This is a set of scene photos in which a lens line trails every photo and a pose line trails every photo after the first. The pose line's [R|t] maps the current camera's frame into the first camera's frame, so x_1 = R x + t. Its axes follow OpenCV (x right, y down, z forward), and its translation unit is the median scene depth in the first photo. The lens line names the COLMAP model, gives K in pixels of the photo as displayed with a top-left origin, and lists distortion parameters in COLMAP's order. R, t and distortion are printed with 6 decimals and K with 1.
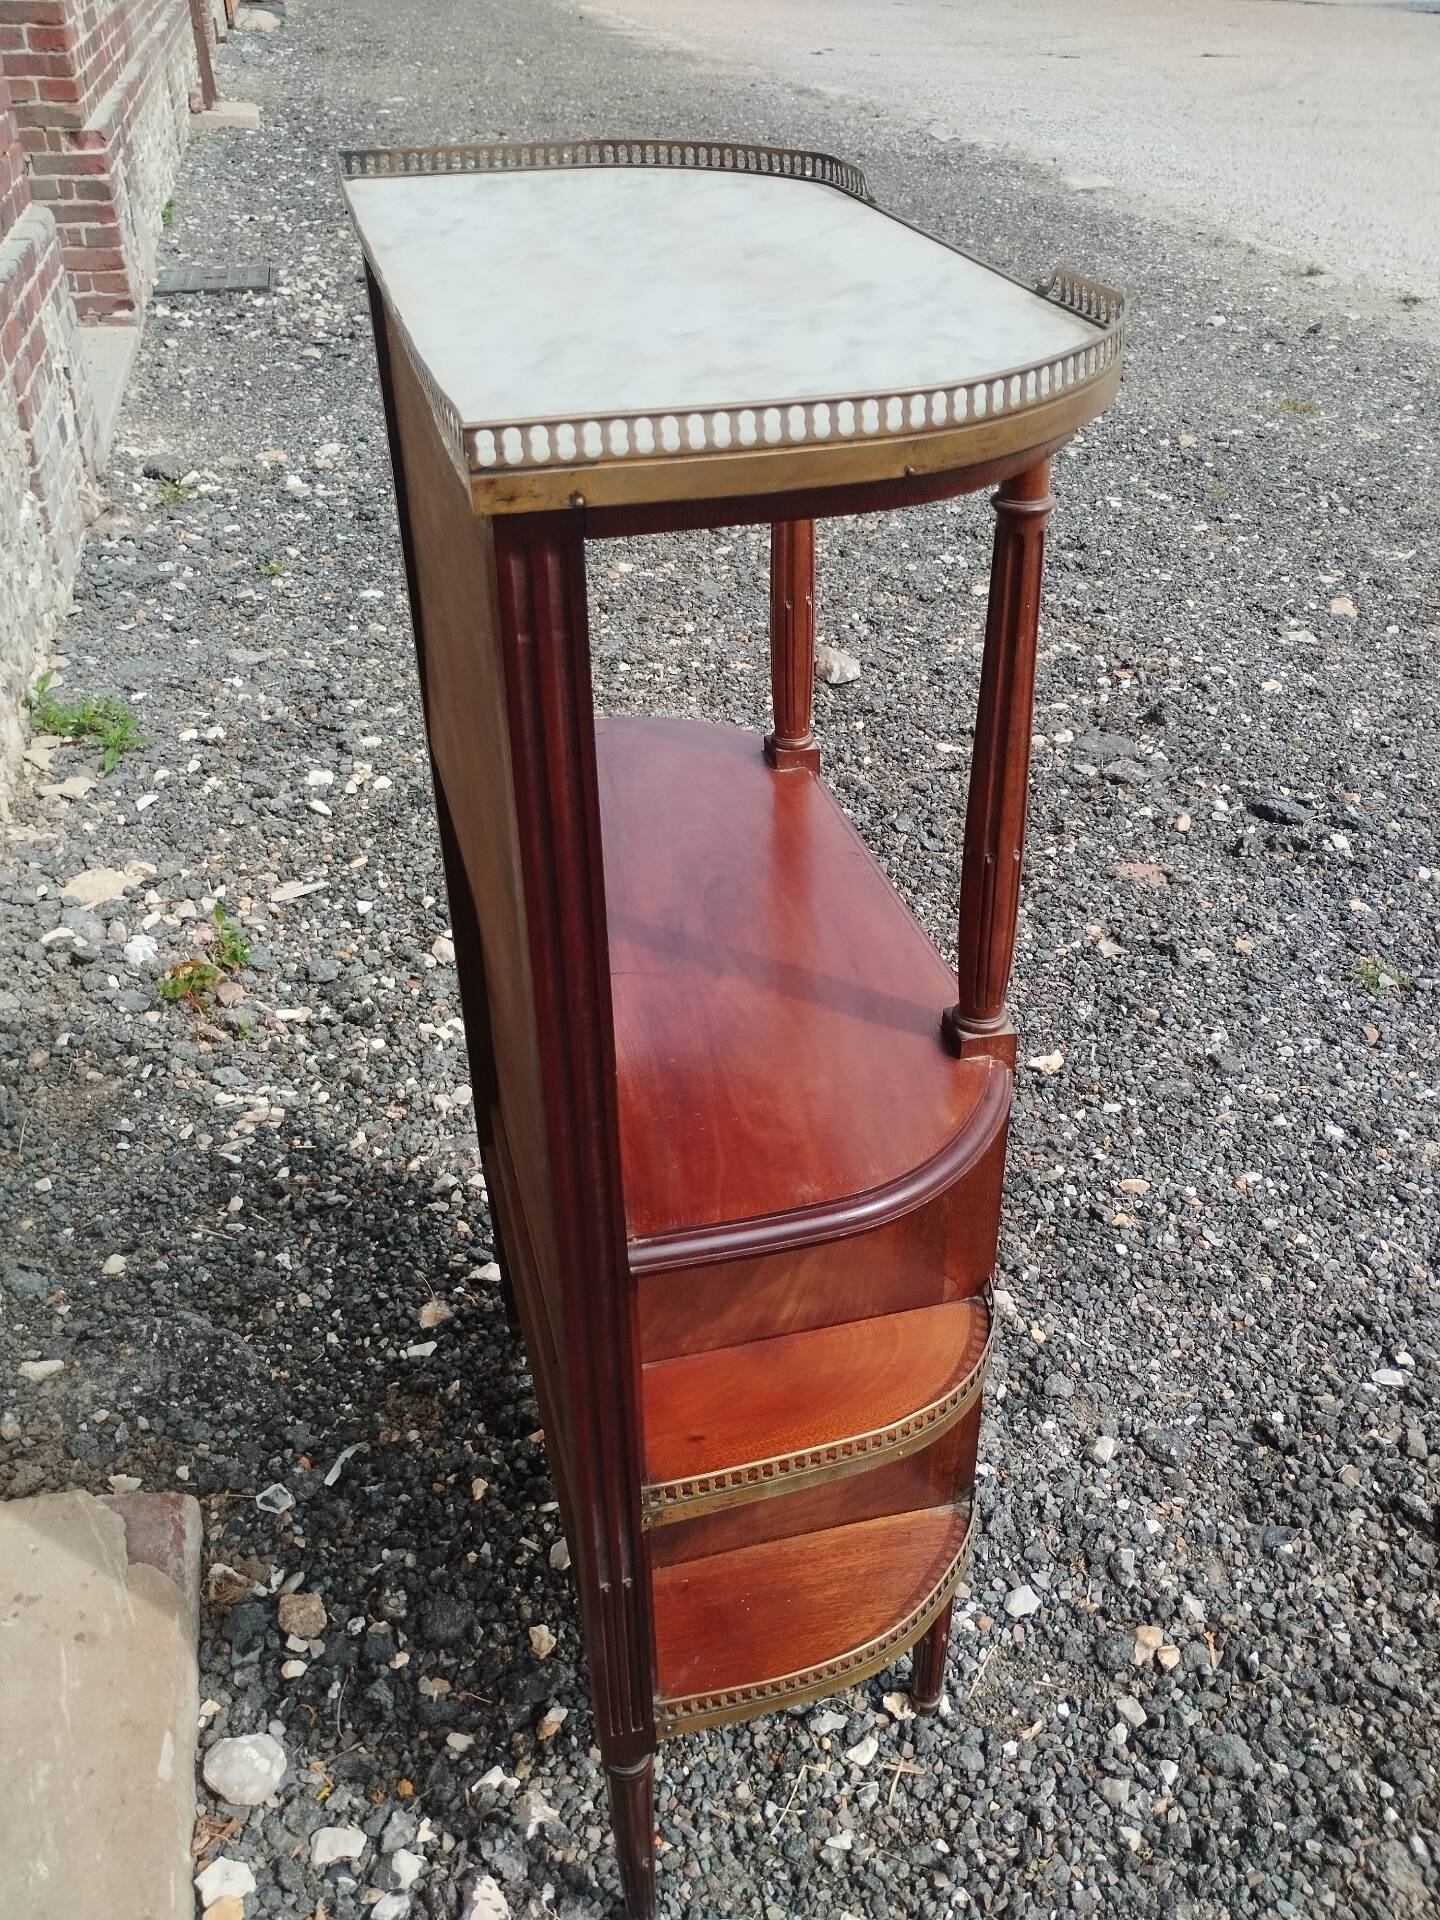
lens RADIAL K [[1673.4, 0, 731.1], [0, 1673.4, 956.2], [0, 0, 1]] dist [0.069338, -0.119862]
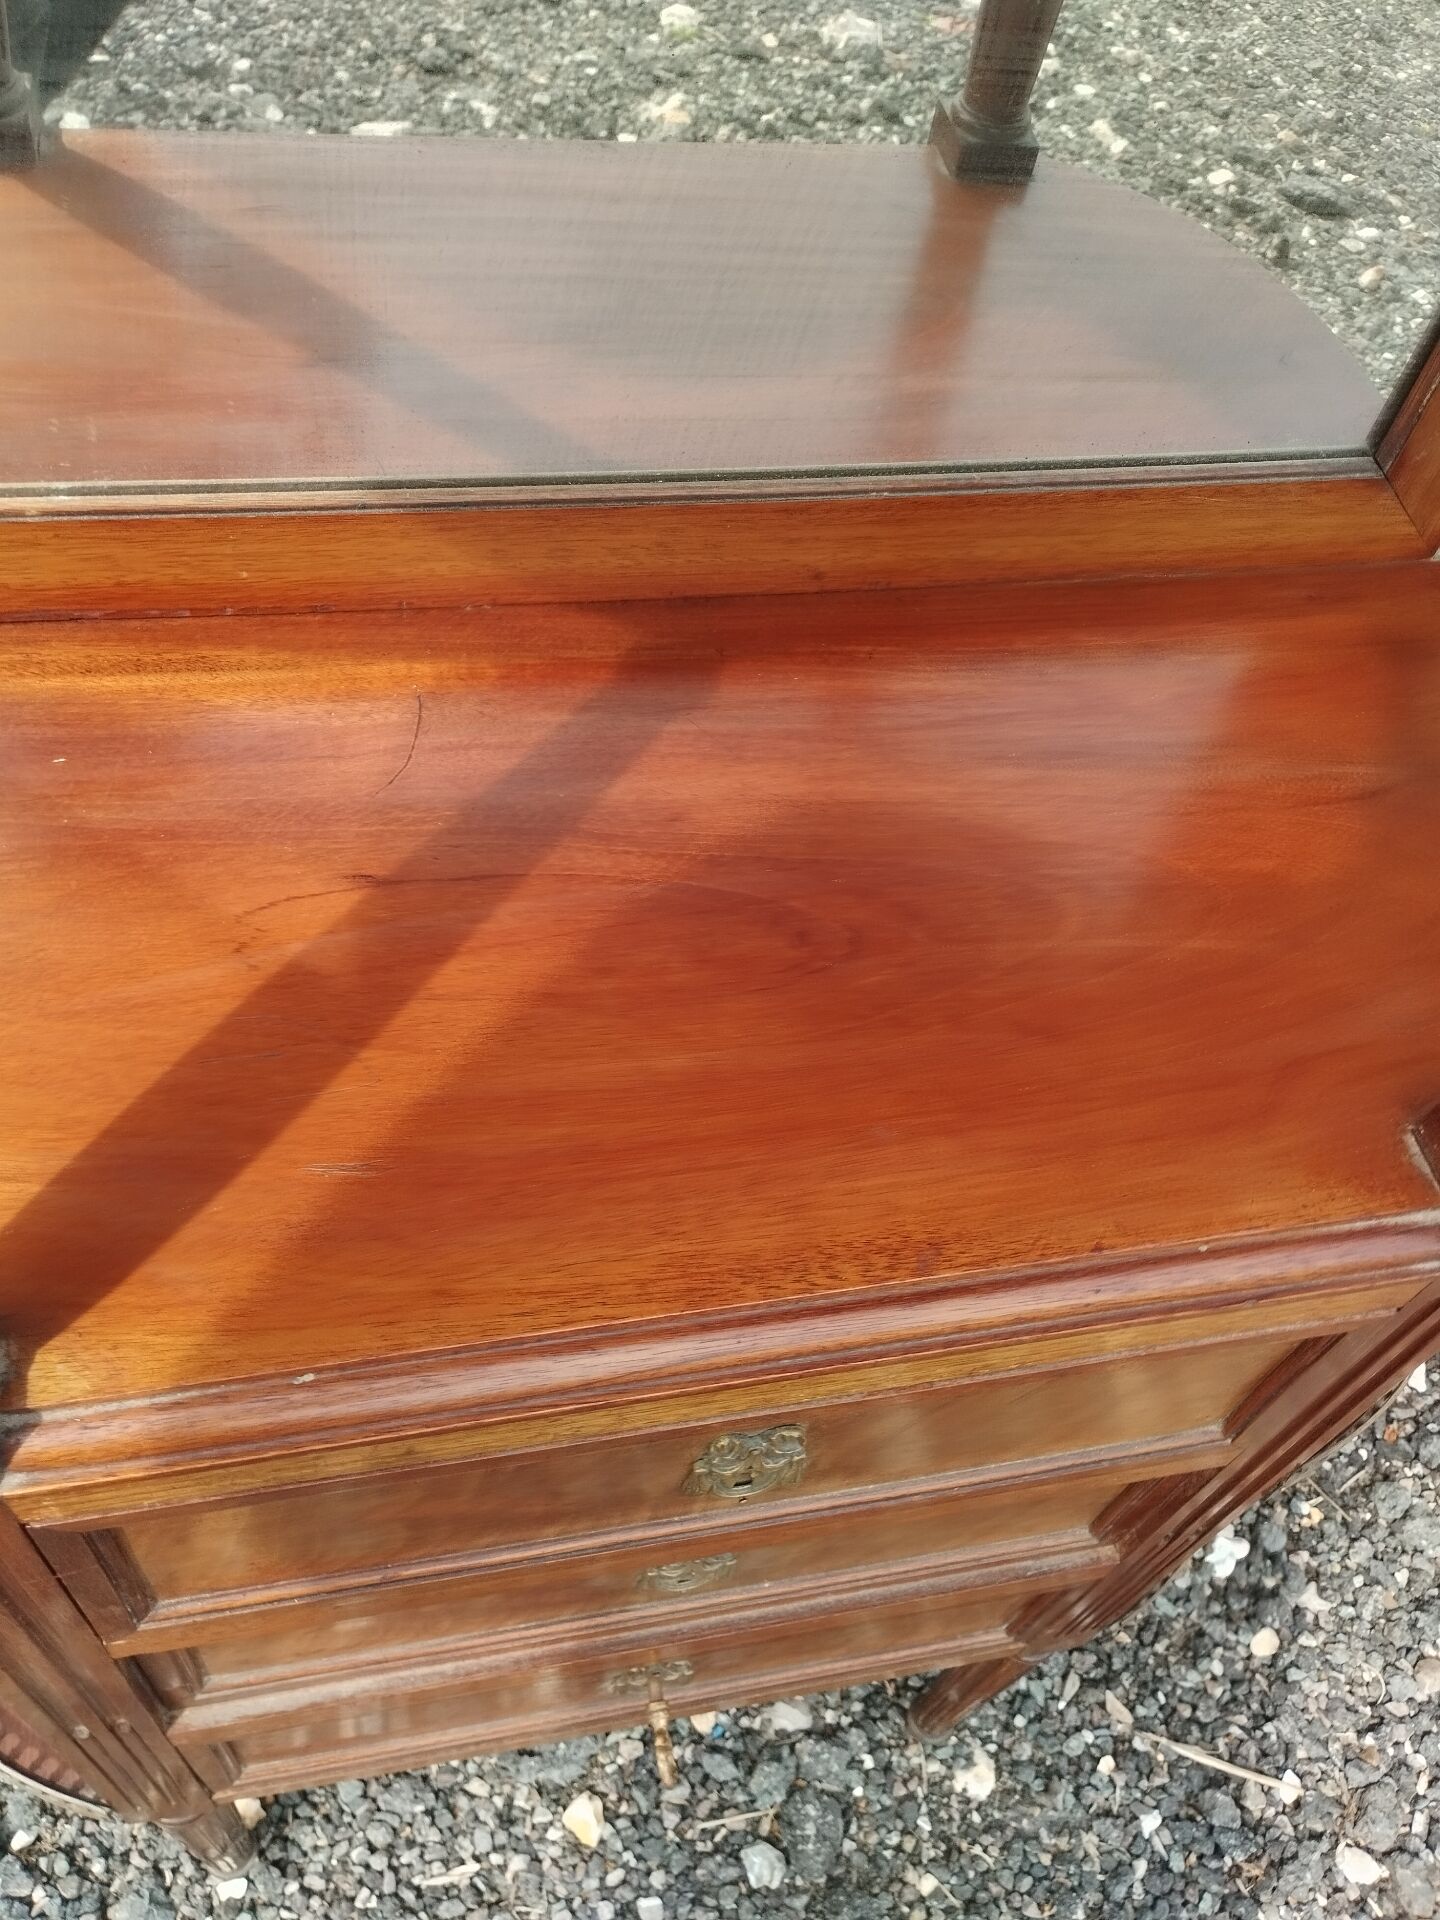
lens RADIAL K [[1675.7, 0, 728.9], [0, 1675.7, 930.5], [0, 0, 1]] dist [0.038647, -0.098936]
pose [[-0.058601, 0.804609, -0.590907, 0.187435], [-0.651757, 0.417523, 0.633156, -0.224238], [0.756160, 0.422231, 0.499942, 0.633830]]
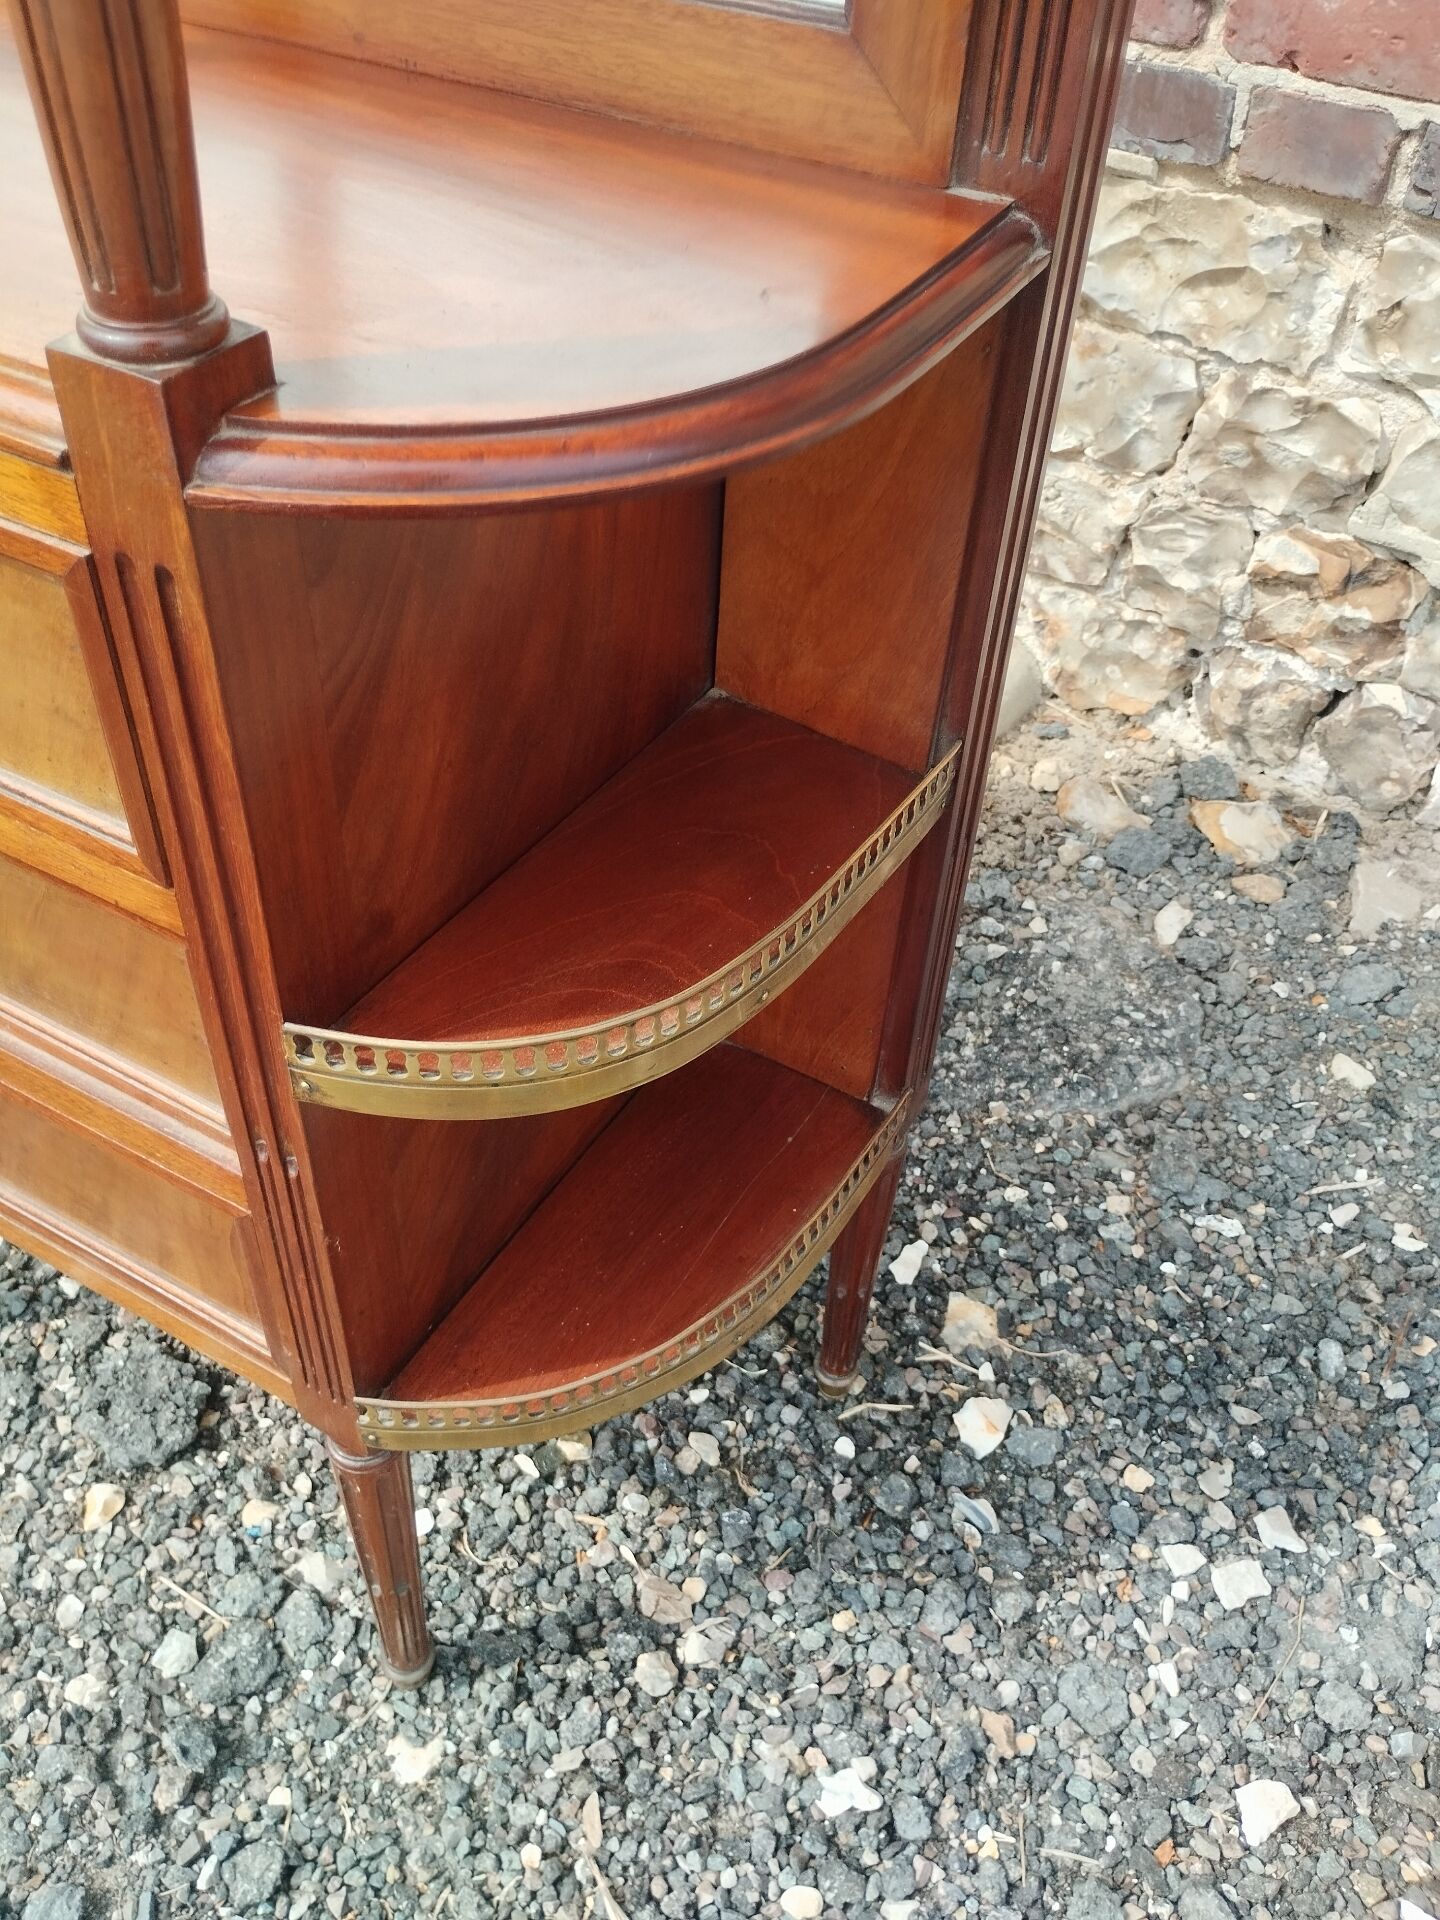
lens RADIAL K [[1663.4, 0, 723.1], [0, 1663.4, 976.0], [0, 0, 1]] dist [0.074156, -0.121358]
pose [[-0.705587, 0.470895, -0.529534, 0.160826], [-0.418300, 0.326408, 0.847634, -0.339122], [0.571990, 0.819583, -0.033334, 1.042164]]
